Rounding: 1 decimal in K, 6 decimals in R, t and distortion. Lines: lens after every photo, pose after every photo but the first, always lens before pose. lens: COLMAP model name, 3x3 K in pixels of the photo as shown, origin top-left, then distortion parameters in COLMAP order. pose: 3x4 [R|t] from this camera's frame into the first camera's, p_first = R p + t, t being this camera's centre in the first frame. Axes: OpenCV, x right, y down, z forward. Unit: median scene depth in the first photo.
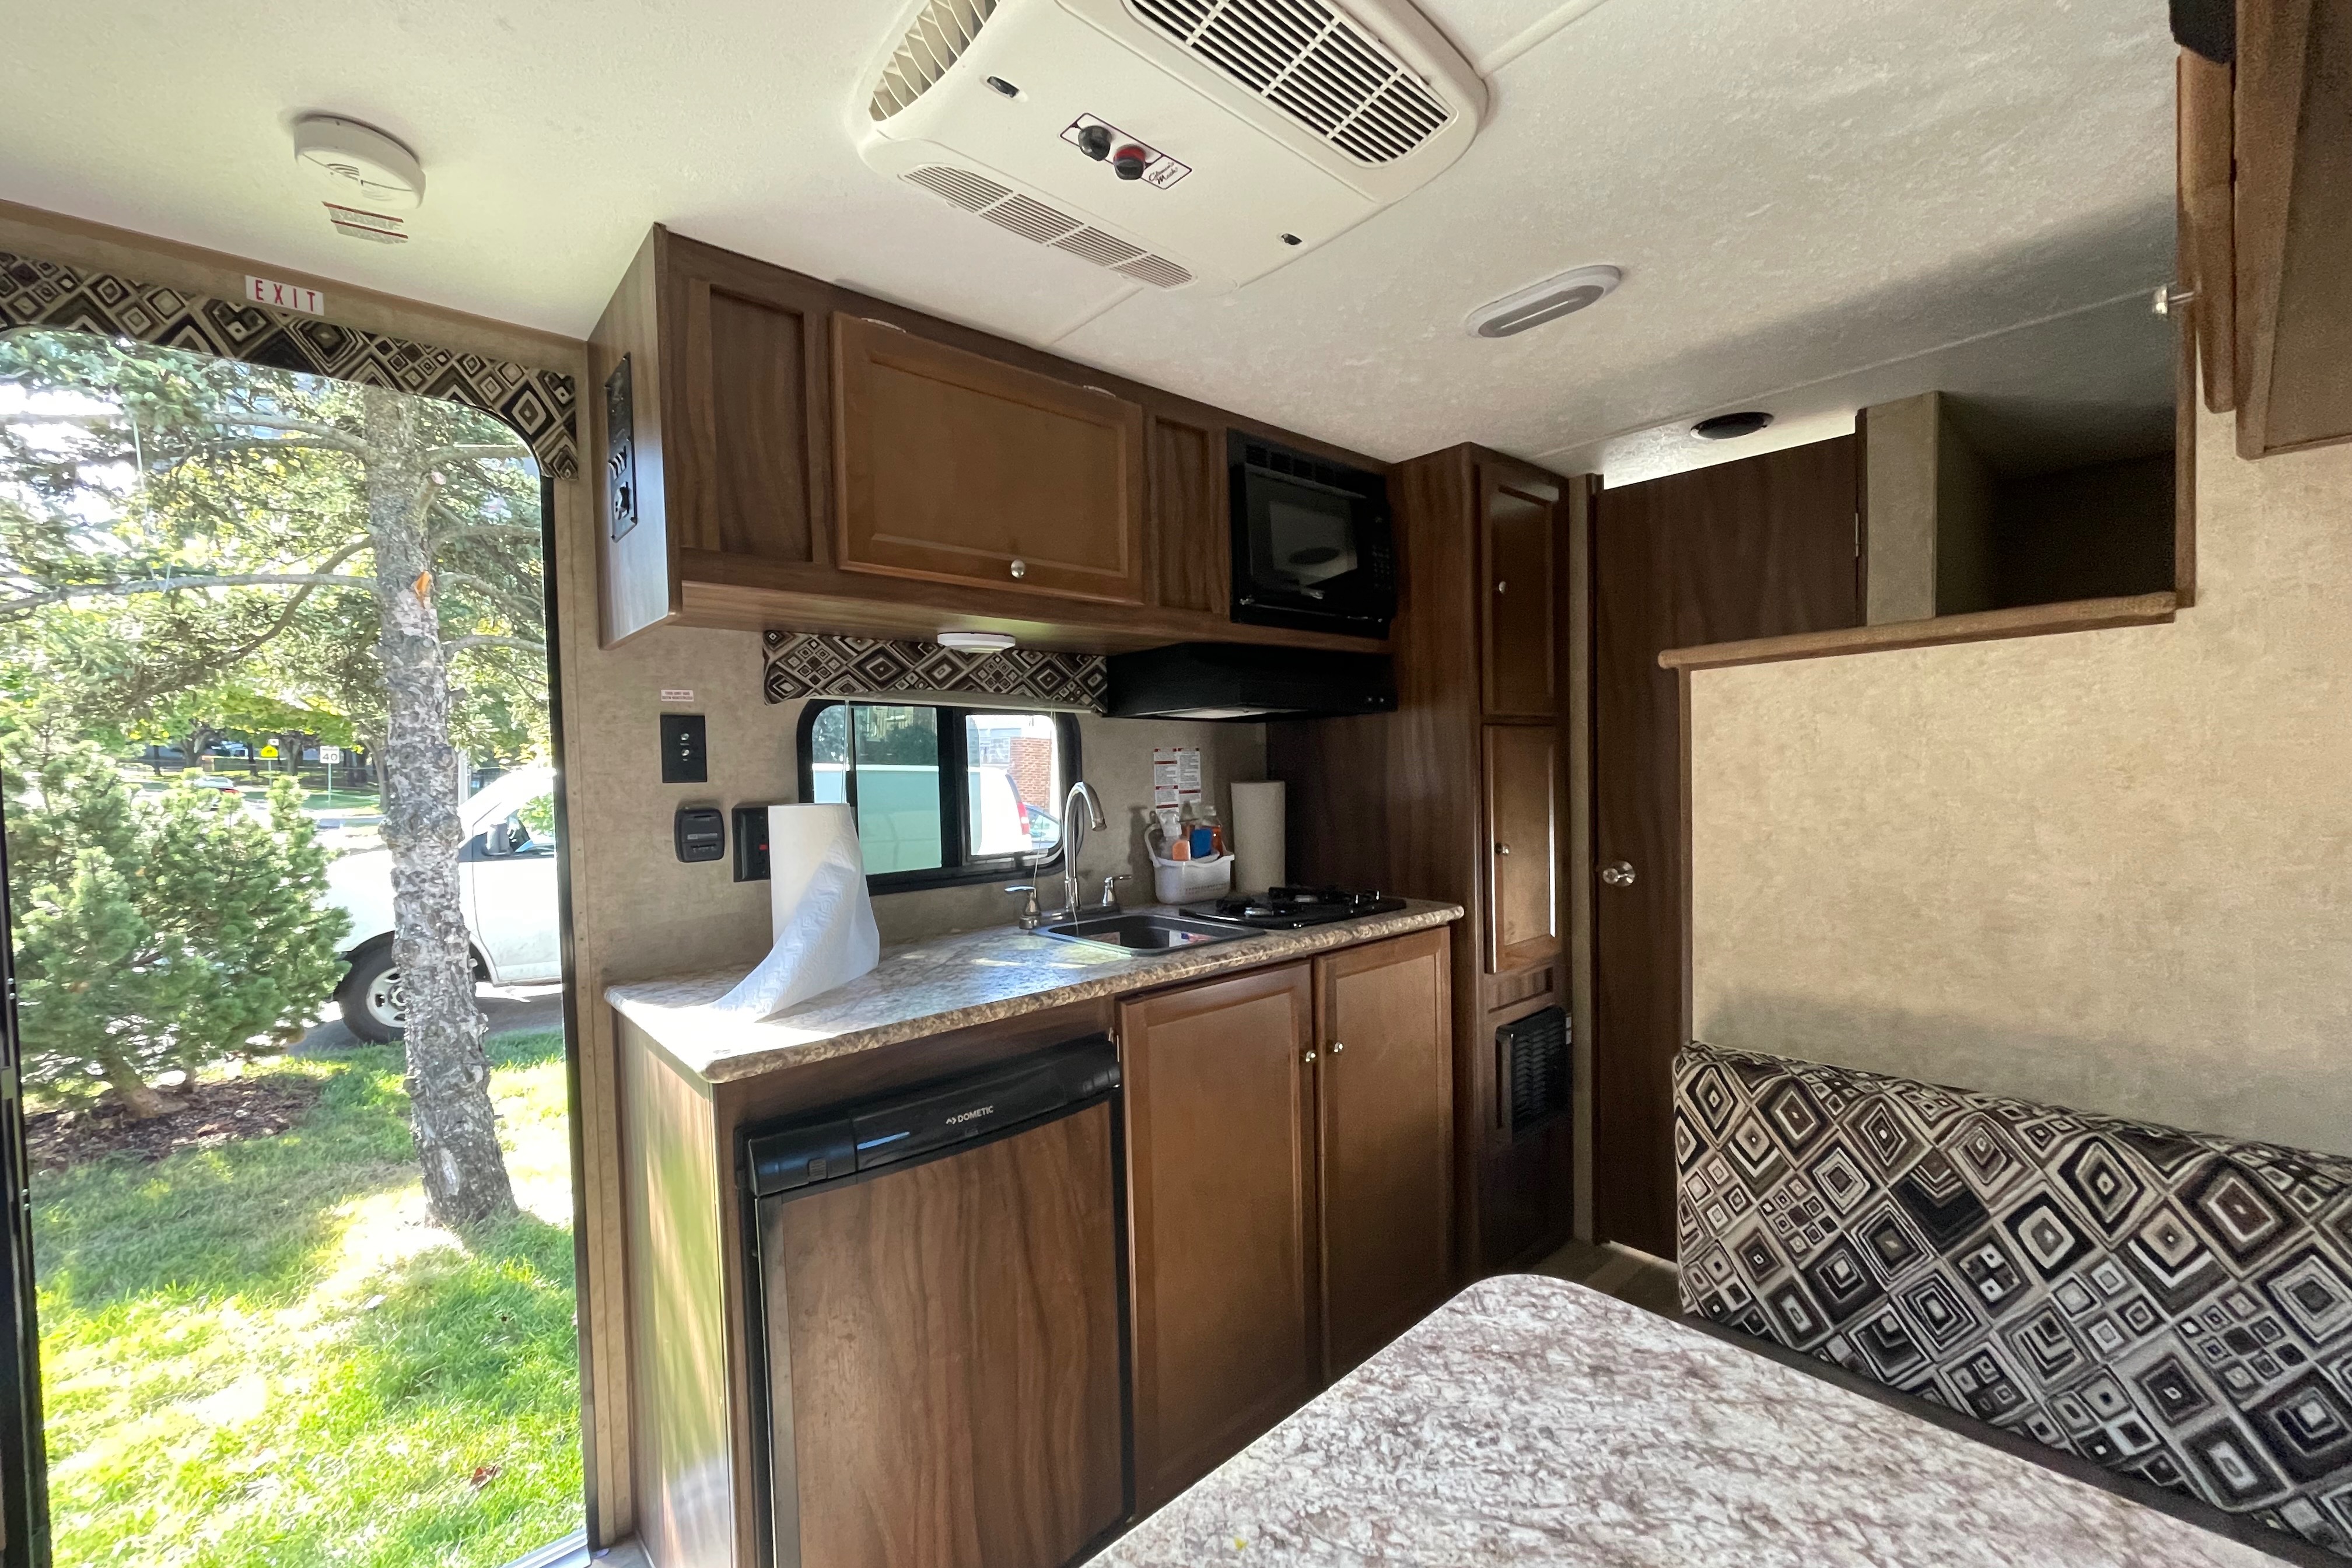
lens RADIAL K [[932.0, 0, 1175.0], [0, 932.0, 787.0], [0, 0, 1]] dist [-0.000226, -0.000401]
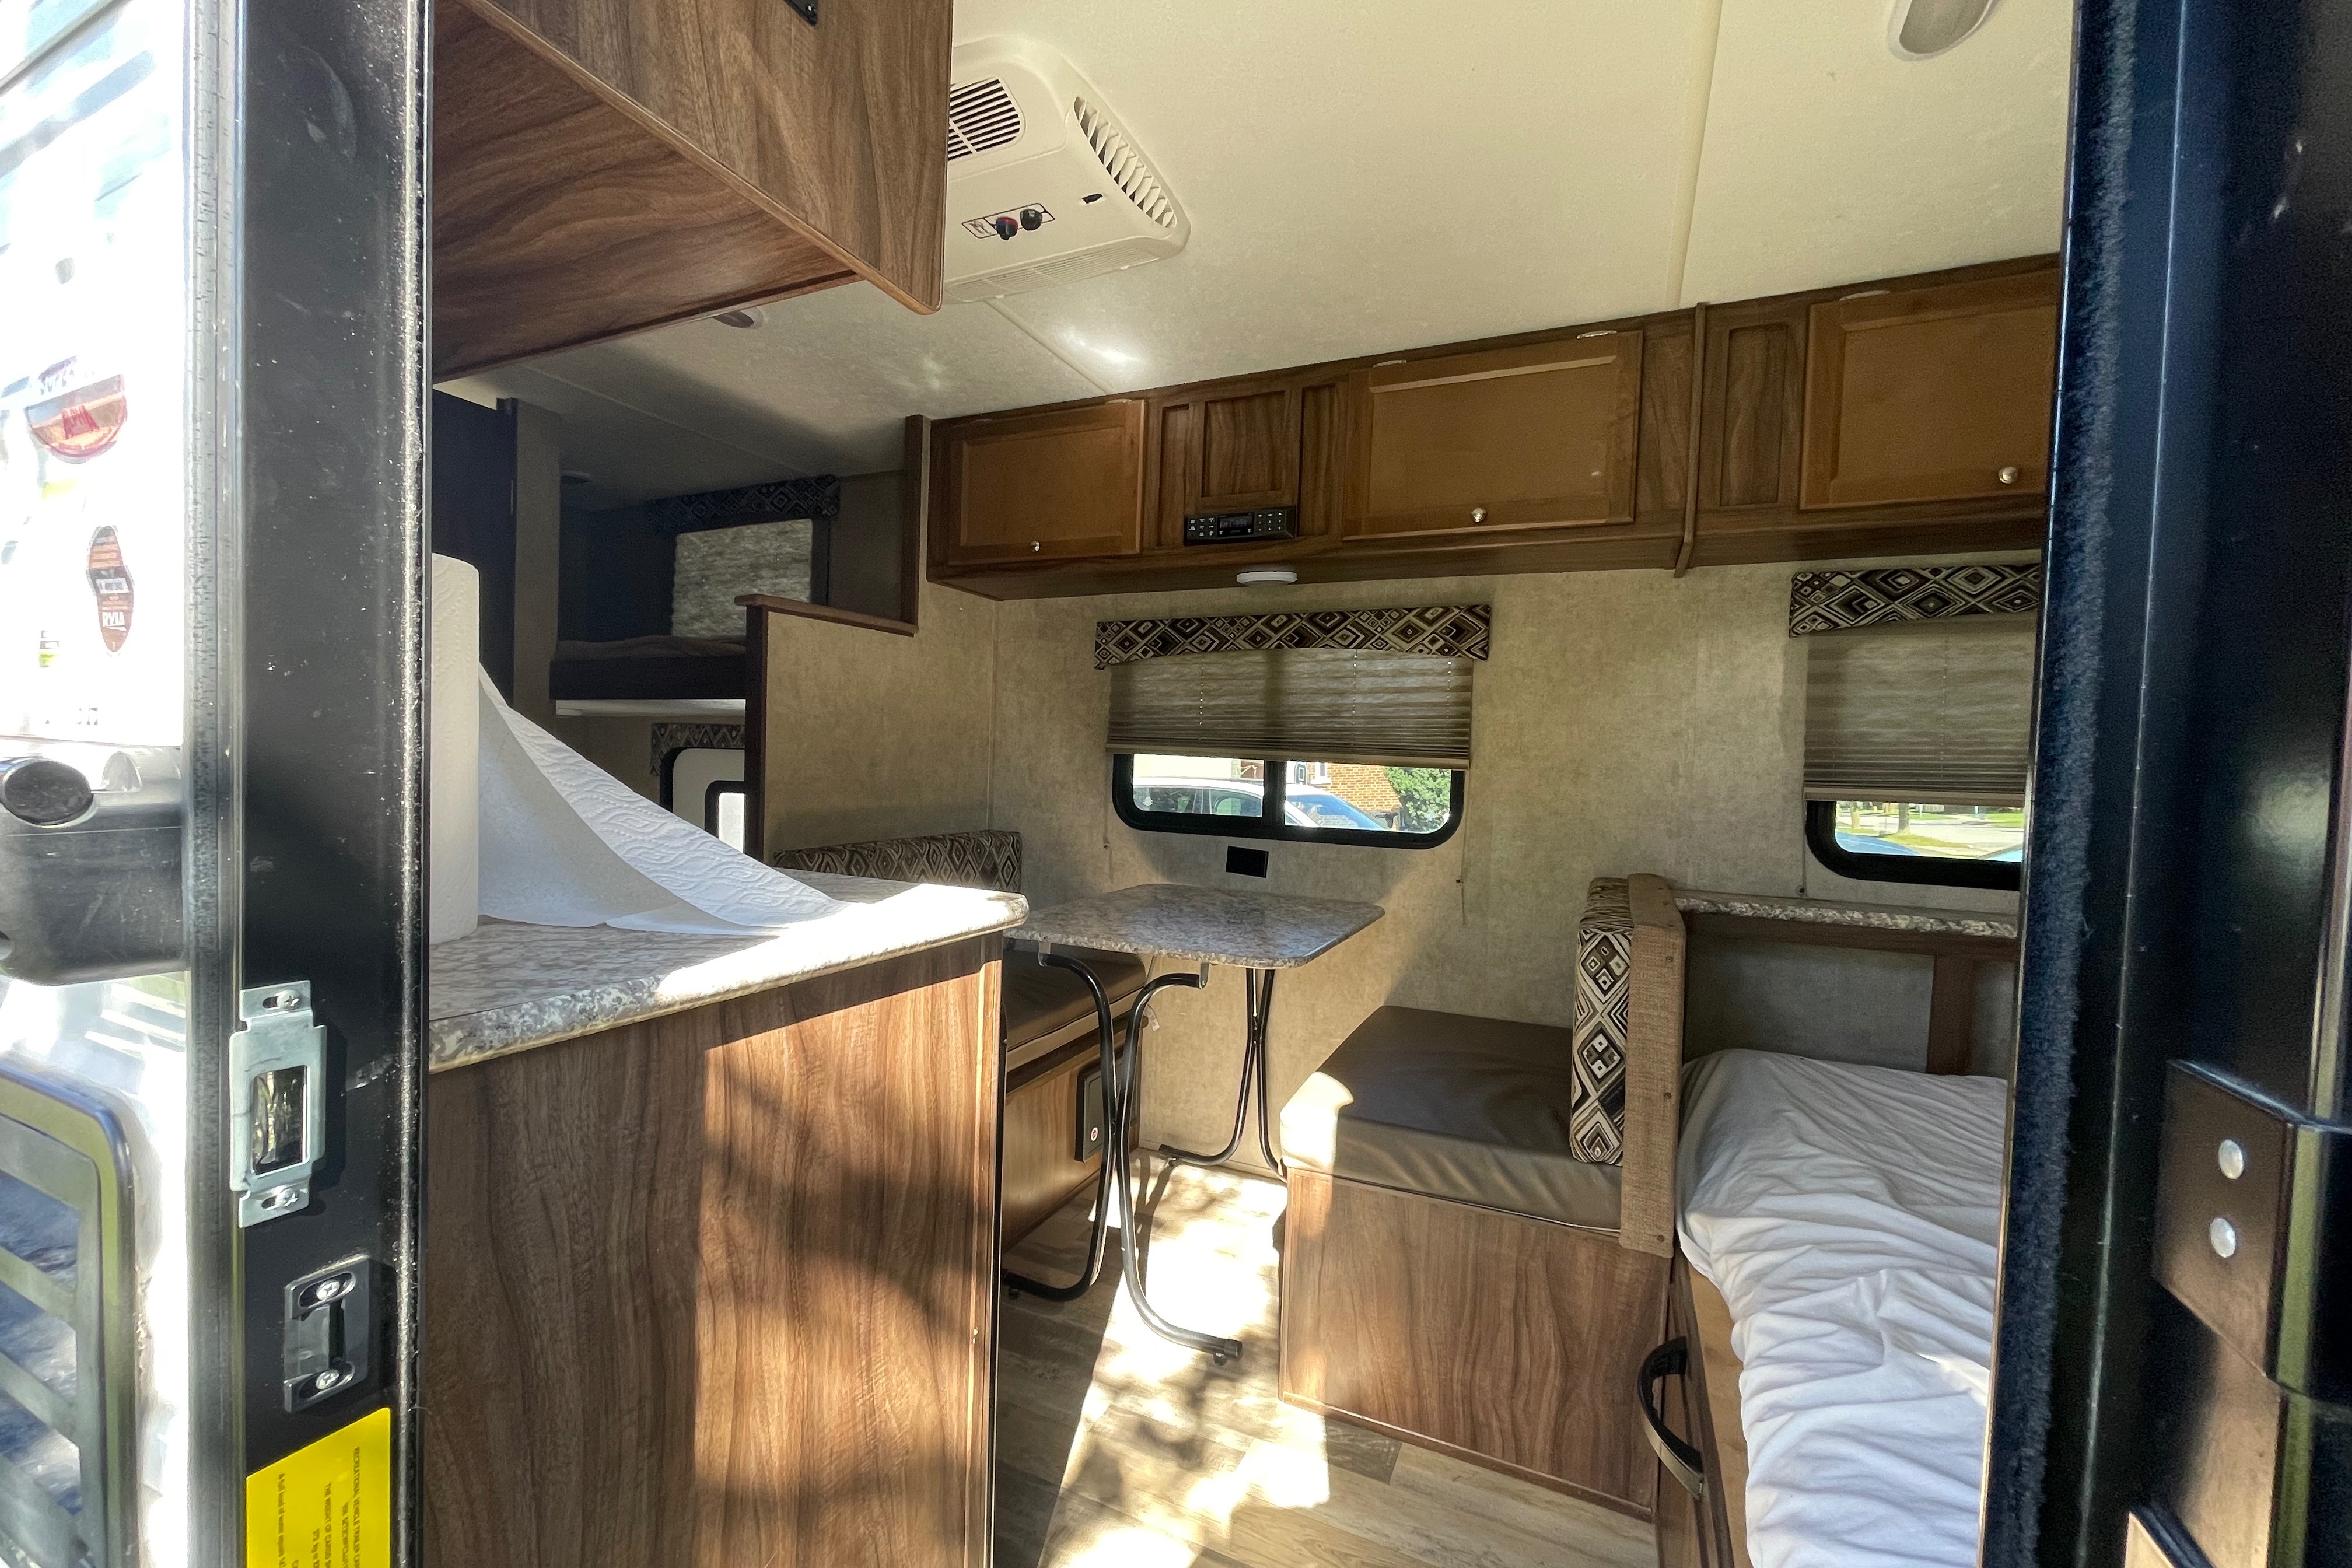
lens RADIAL K [[932.0, 0, 1175.7], [0, 932.0, 792.5], [0, 0, 1]] dist [-0.000226, -0.000401]
pose [[-0.413159, -0.016390, 0.910511, -1.325811], [0.000117, 0.999837, 0.018051, 0.172489], [-0.910659, 0.007565, -0.413090, 1.220723]]
